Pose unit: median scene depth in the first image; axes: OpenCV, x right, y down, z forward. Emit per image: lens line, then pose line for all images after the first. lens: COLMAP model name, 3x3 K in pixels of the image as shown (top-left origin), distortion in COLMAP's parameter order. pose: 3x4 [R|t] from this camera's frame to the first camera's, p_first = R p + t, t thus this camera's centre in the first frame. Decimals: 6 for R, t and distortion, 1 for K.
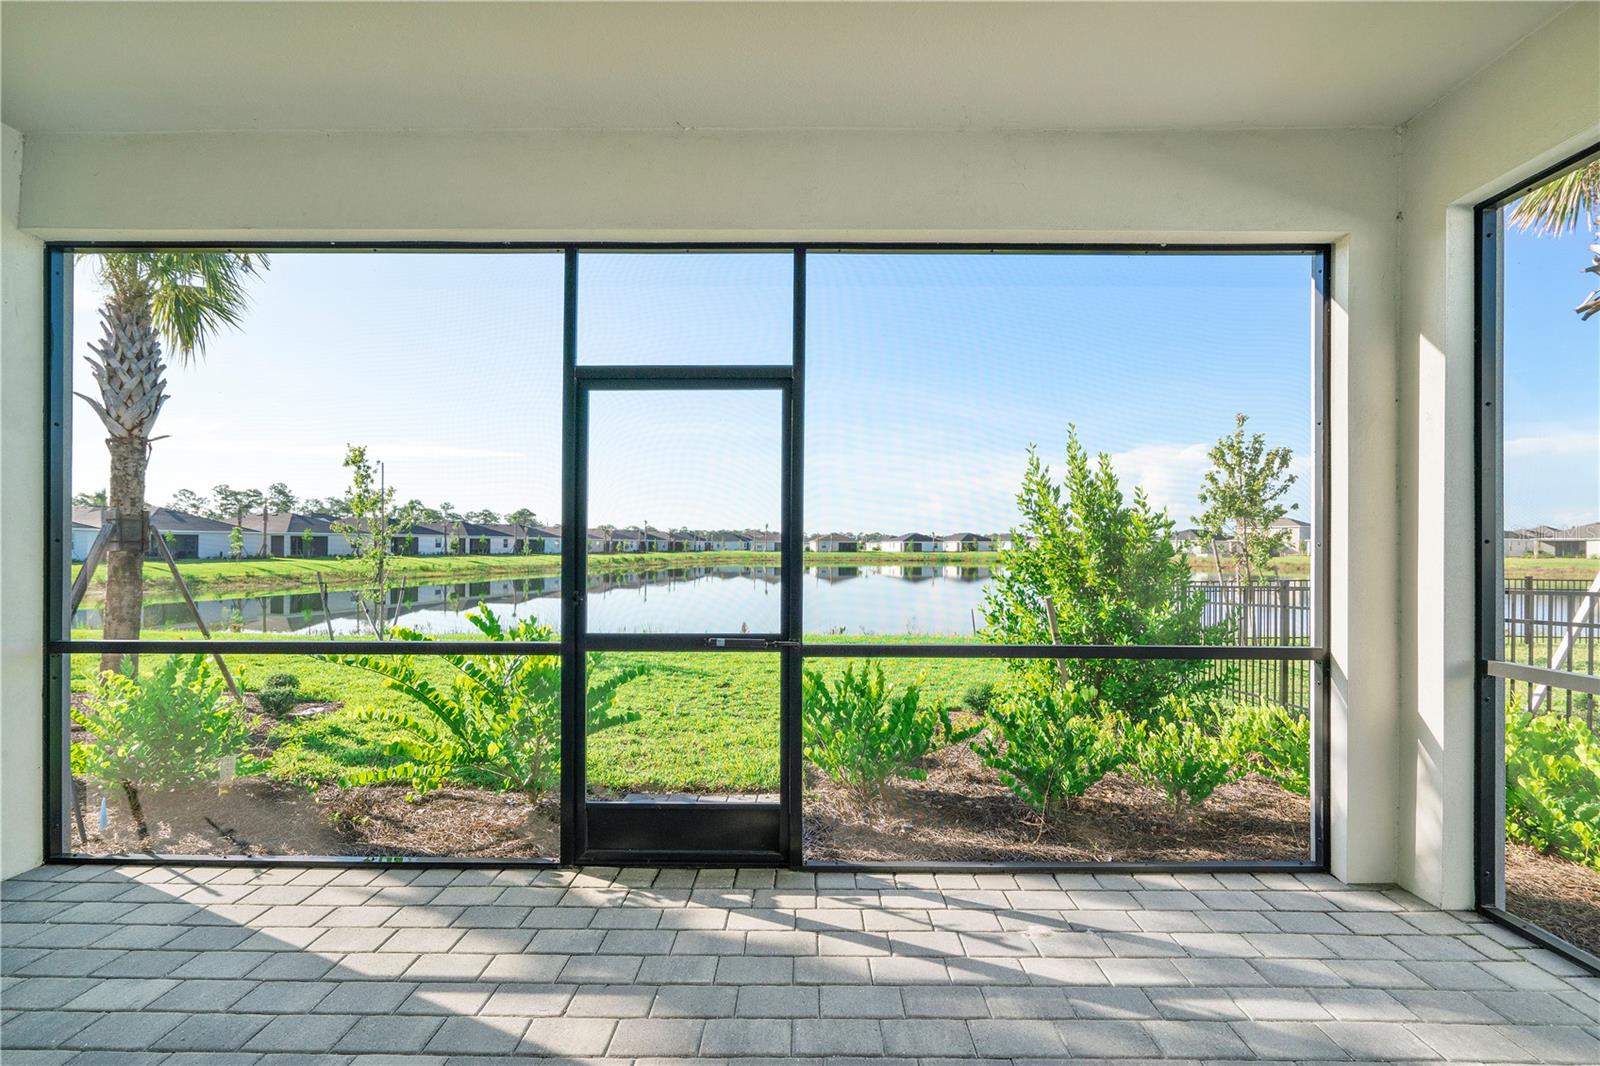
lens RADIAL K [[730.3, 0, 812.0], [0, 730.3, 539.5], [0, 0, 1]] dist [-0.004925, 0.002085]
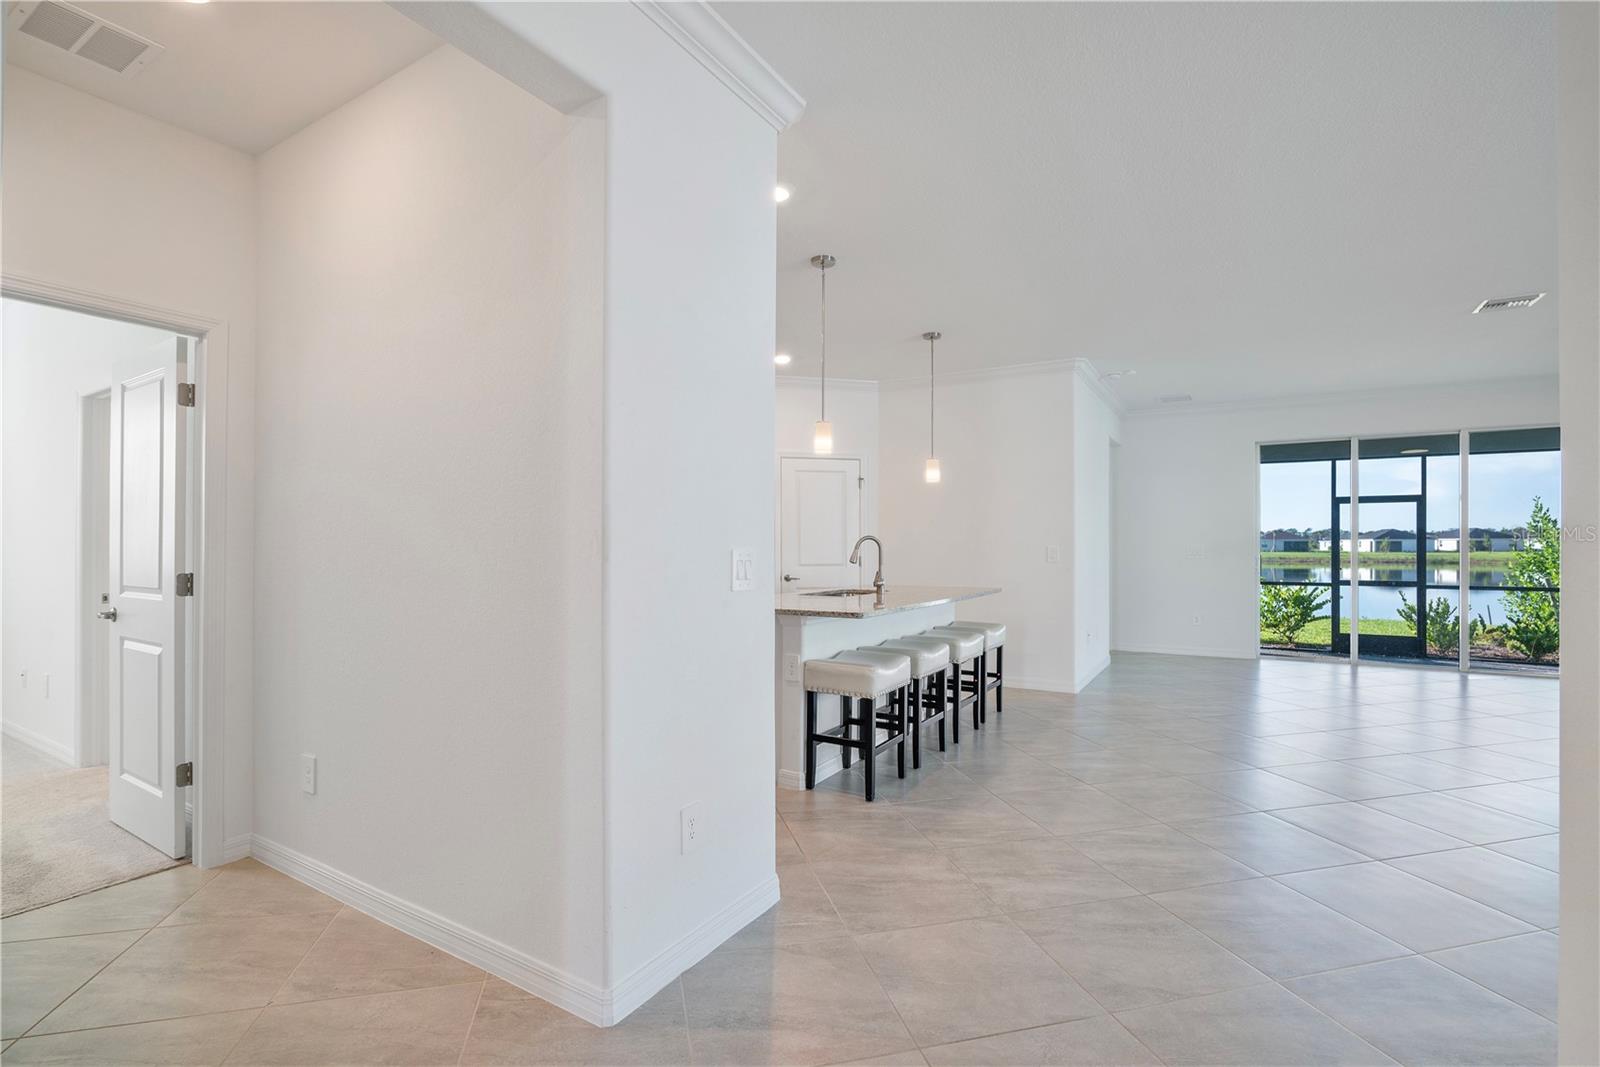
lens RADIAL K [[730.9, 0, 812.3], [0, 730.9, 539.0], [0, 0, 1]] dist [-0.019862, 0.004838]
pose [[0.862176, -0.005988, -0.506574, -0.370901], [0.006472, 0.999979, -0.000805, -0.034084], [0.506568, -0.002584, 0.862196, -1.554970]]
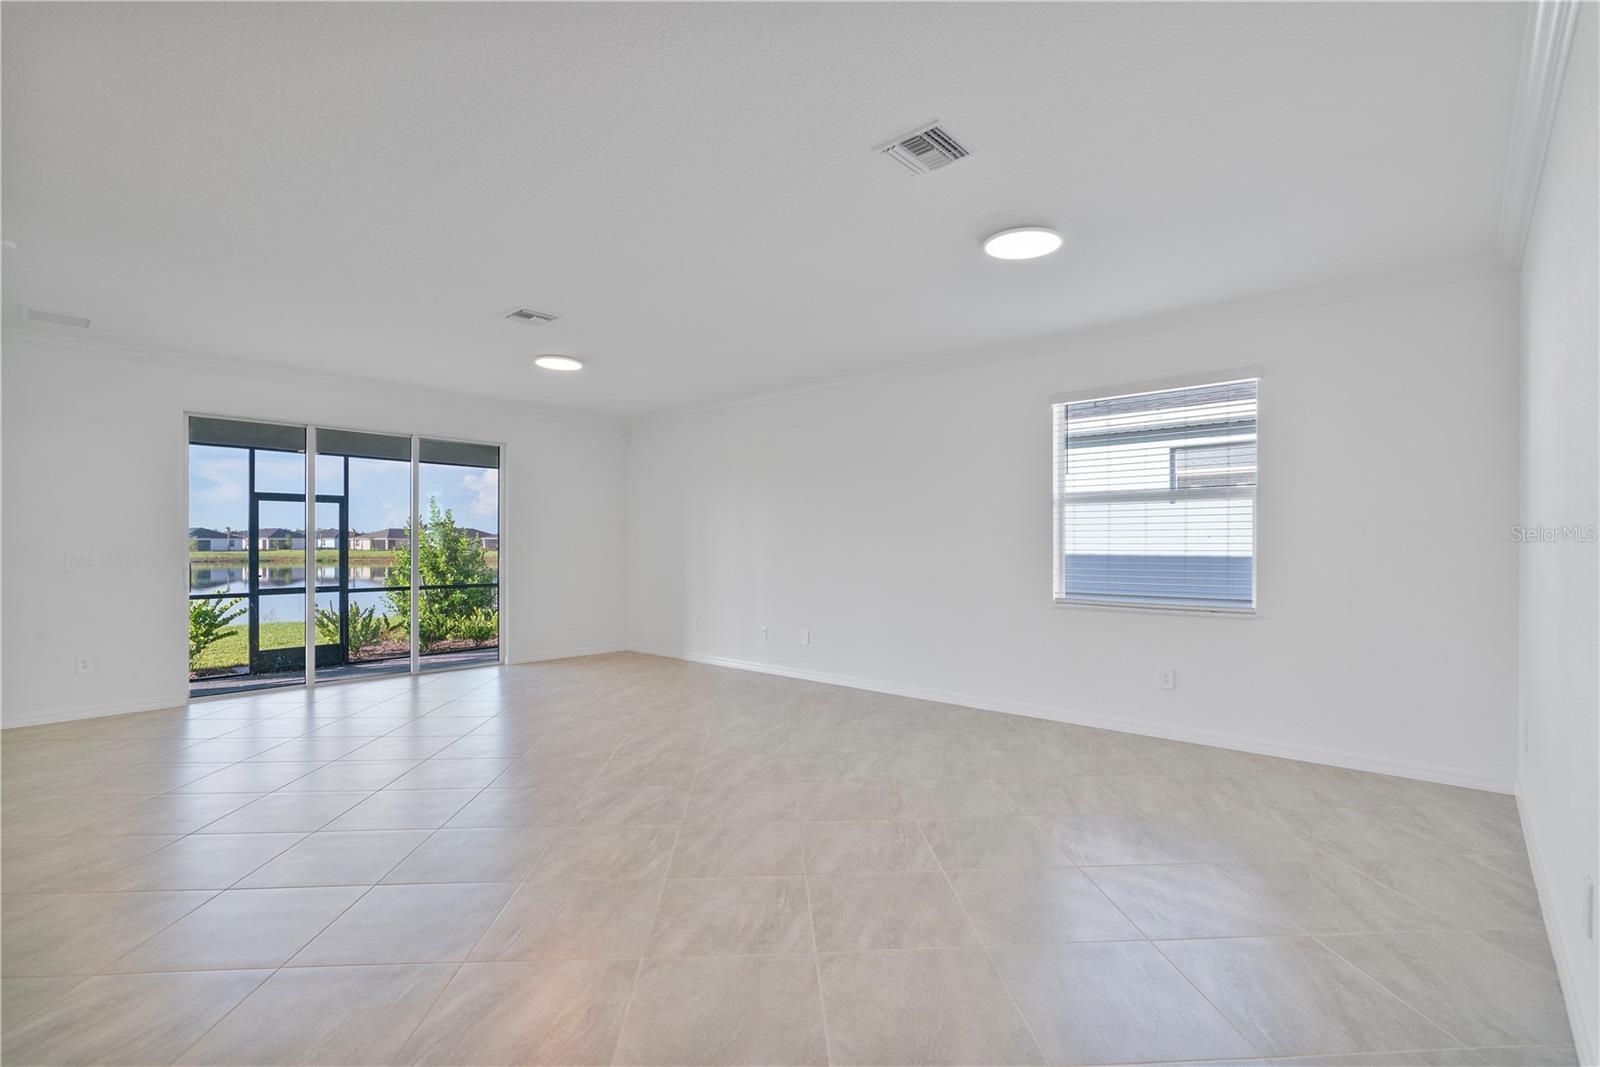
lens RADIAL K [[730.3, 0, 795.8], [0, 730.3, 543.5], [0, 0, 1]] dist [-0.004925, 0.002085]
pose [[0.670701, -0.003102, 0.741721, -0.528598], [-0.004665, 0.999954, 0.008400, -0.040501], [-0.741713, -0.009094, 0.670656, -1.252011]]
